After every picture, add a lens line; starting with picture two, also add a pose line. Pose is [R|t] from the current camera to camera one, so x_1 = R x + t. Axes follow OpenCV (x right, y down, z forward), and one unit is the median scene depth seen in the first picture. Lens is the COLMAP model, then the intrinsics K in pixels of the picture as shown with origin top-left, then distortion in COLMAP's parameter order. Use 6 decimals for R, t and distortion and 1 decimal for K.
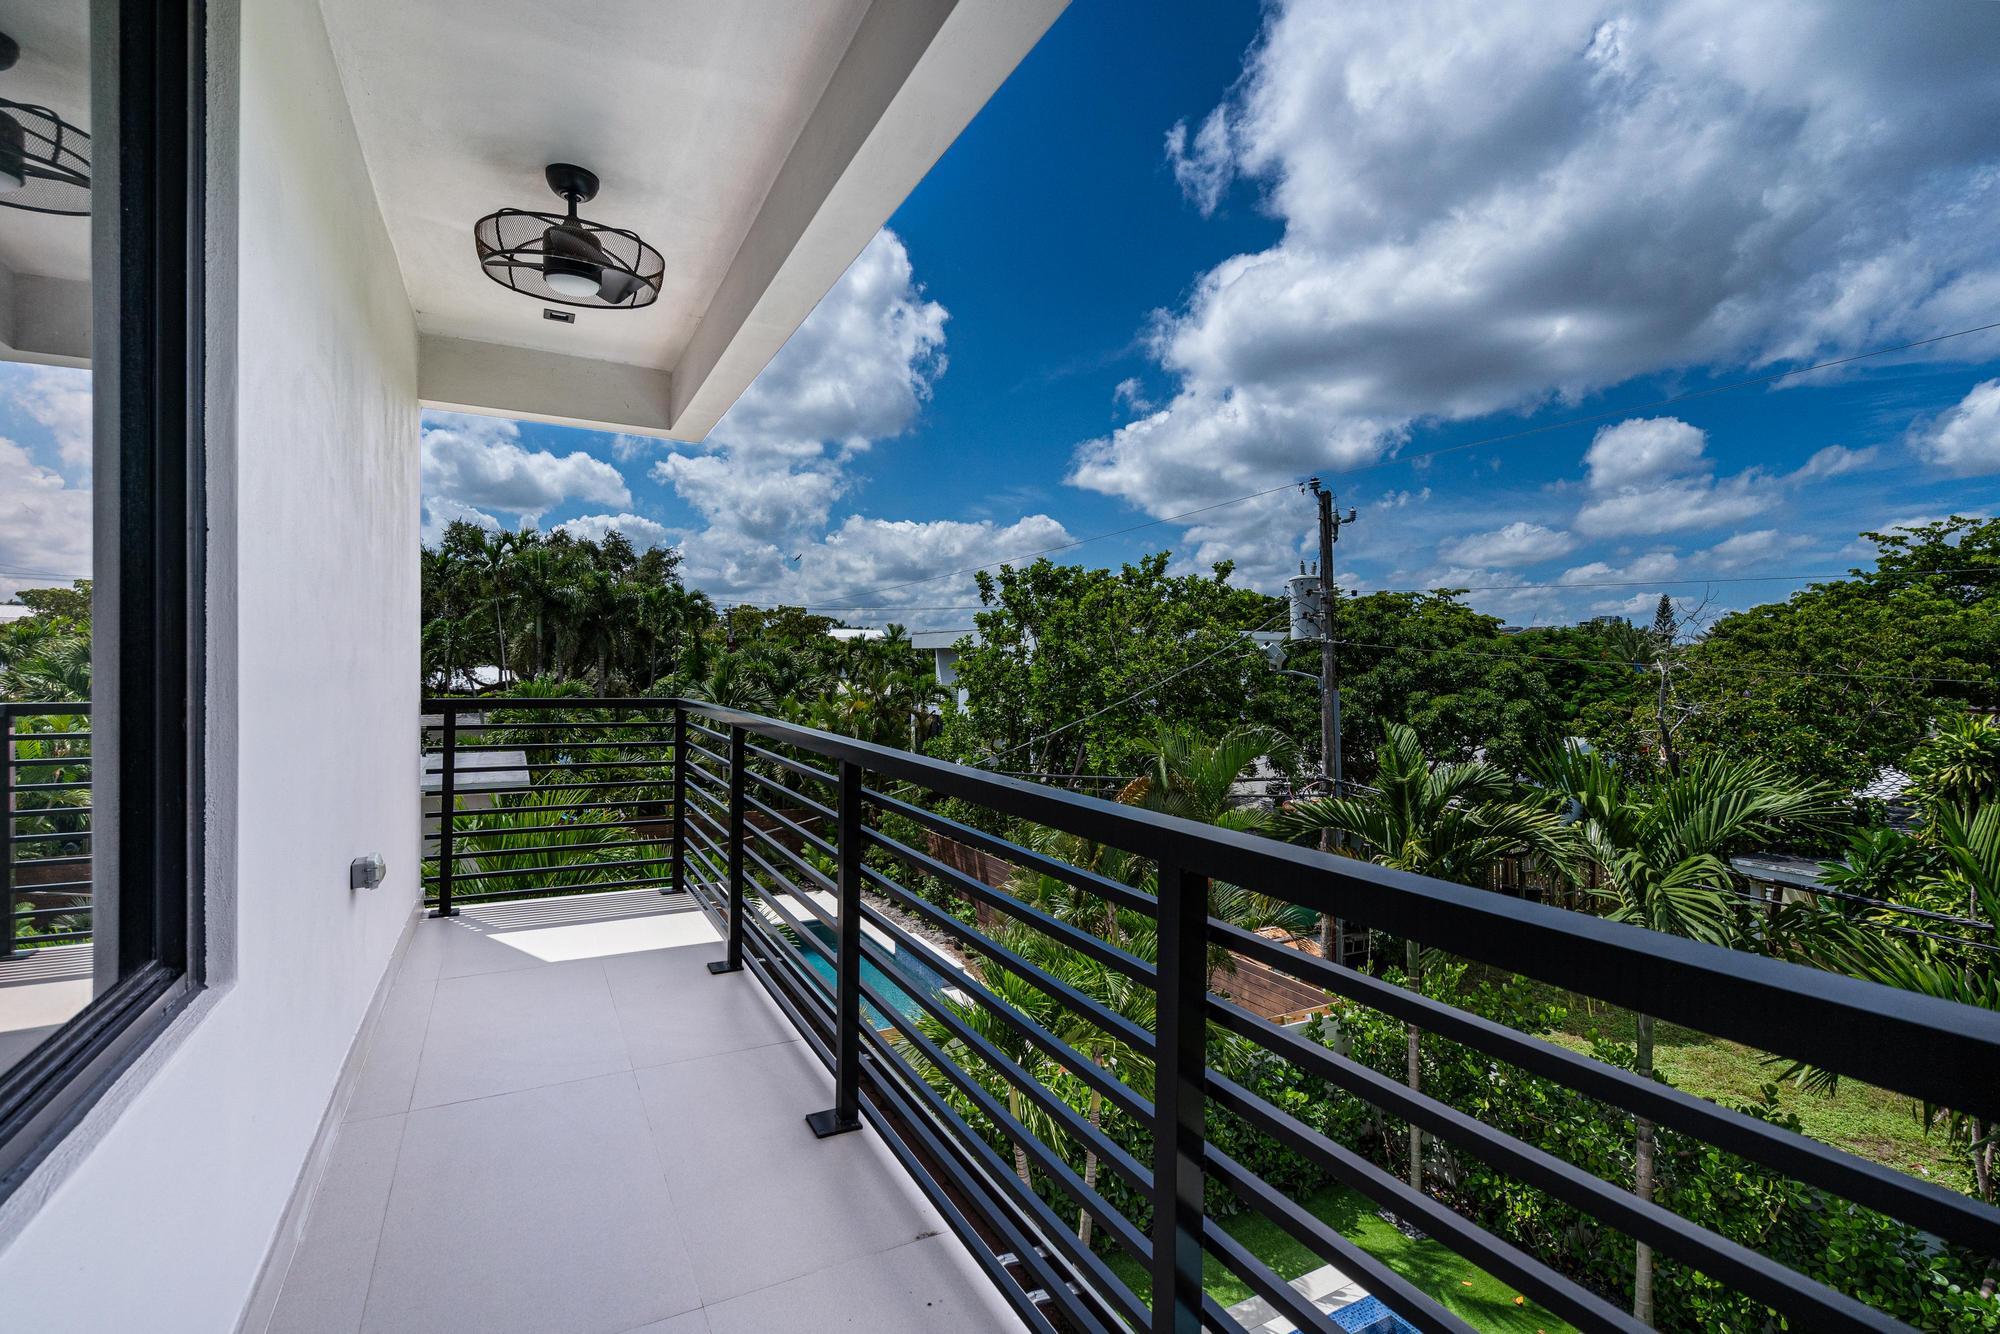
lens RADIAL K [[914.9, 0, 1003.5], [0, 914.9, 668.4], [0, 0, 1]] dist [-0.004465, 0.001731]
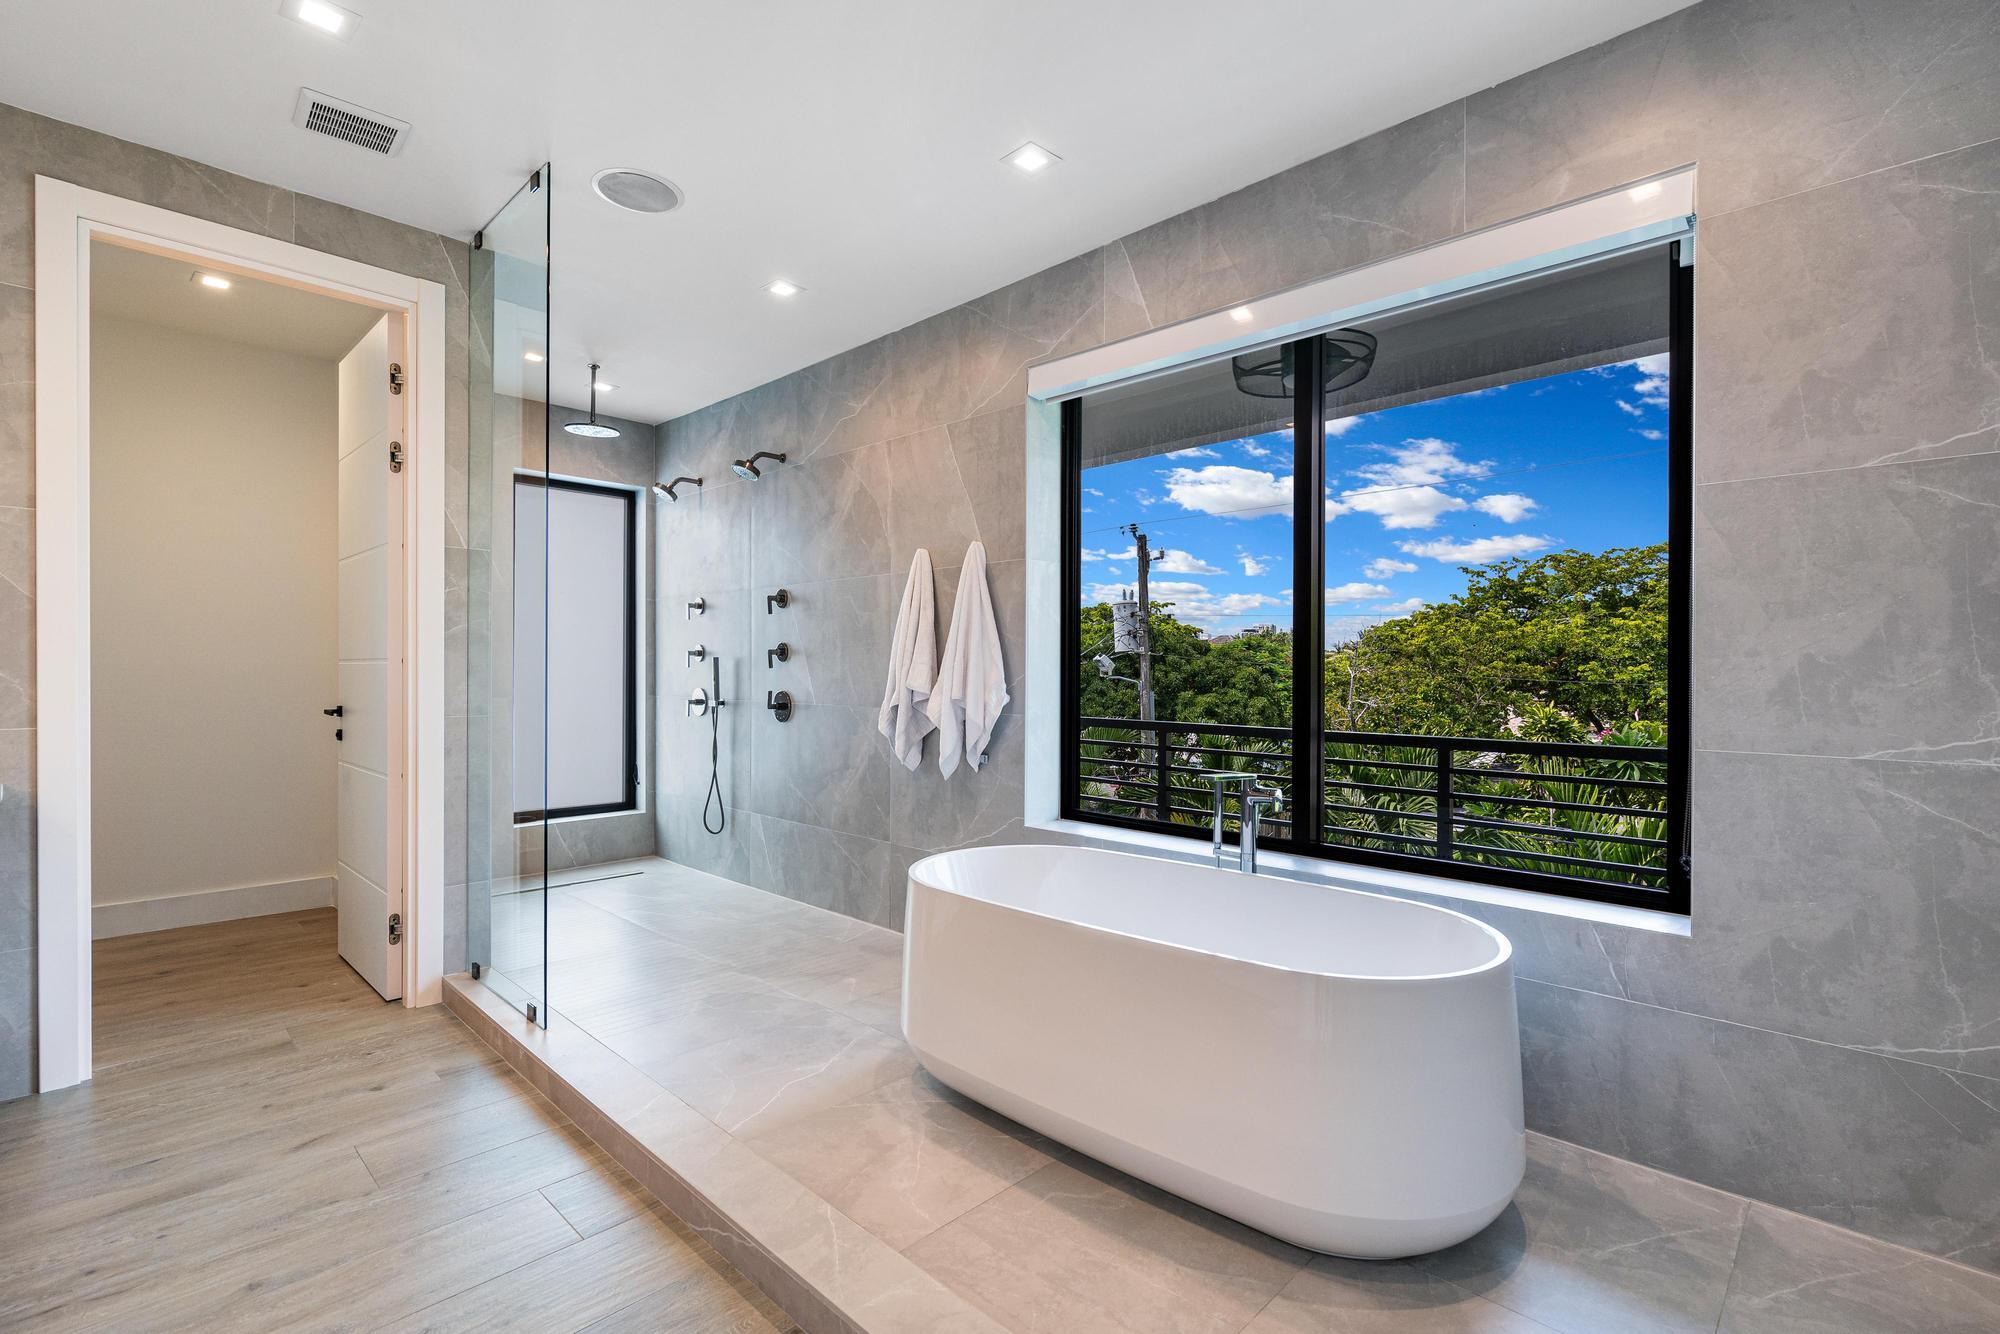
lens RADIAL K [[914.9, 0, 1012.3], [0, 914.9, 670.1], [0, 0, 1]] dist [-0.004465, 0.001731]
pose [[0.950712, -0.006417, 0.310009, -0.145488], [0.007102, 0.999974, -0.001082, -0.004379], [-0.309994, 0.003231, 0.950733, -0.099926]]
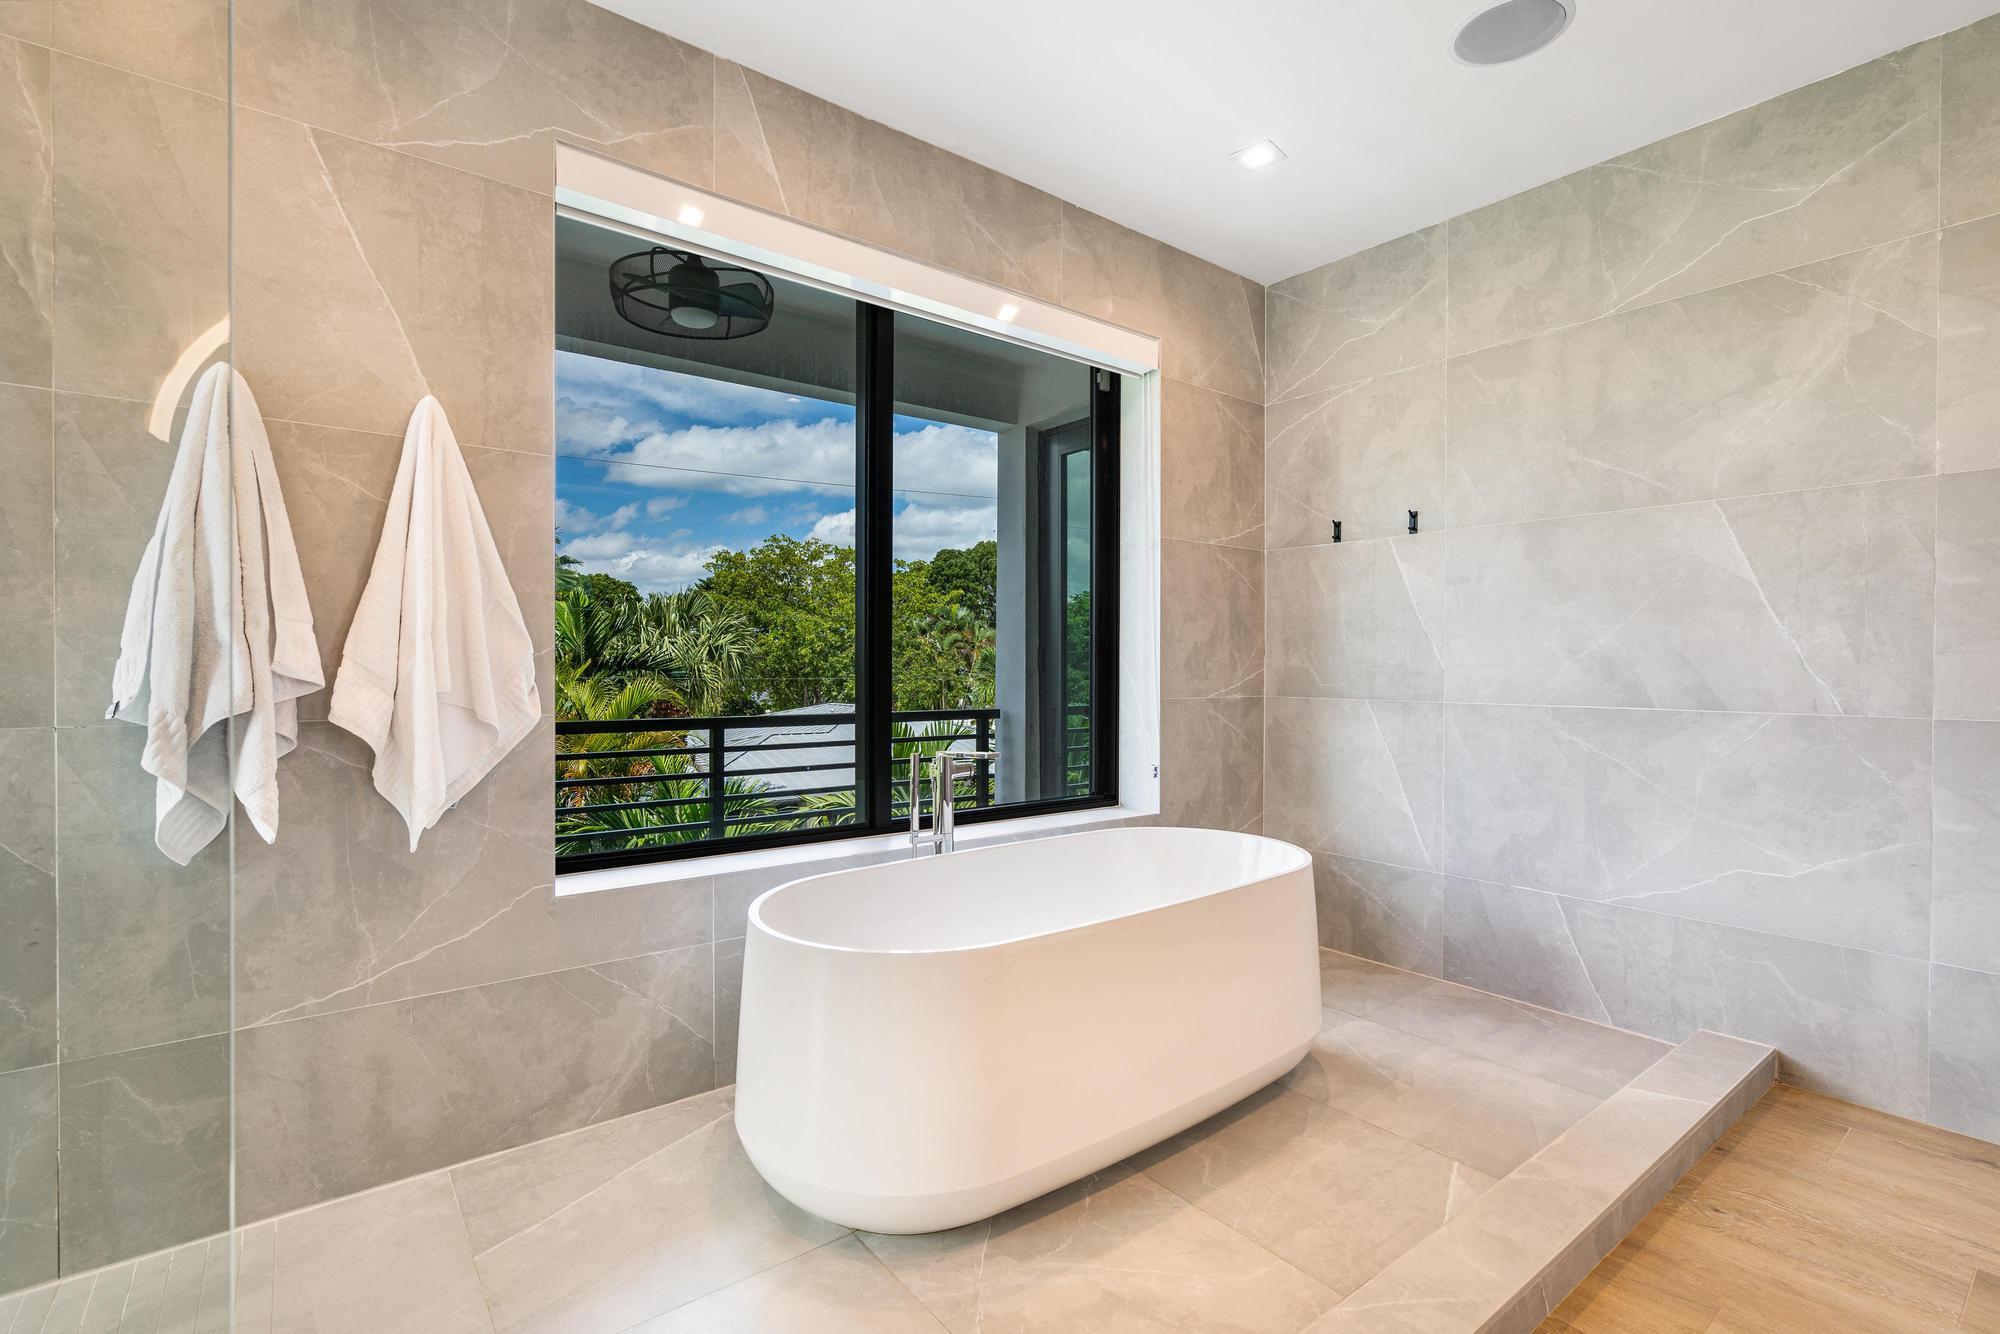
lens RADIAL K [[914.9, 0, 1005.2], [0, 914.9, 668.1], [0, 0, 1]] dist [-0.004465, 0.001731]
pose [[-0.173948, -0.014440, 0.984649, -0.517165], [-0.001736, 0.999895, 0.014357, 0.004754], [-0.984753, 0.000788, -0.173955, 0.771763]]
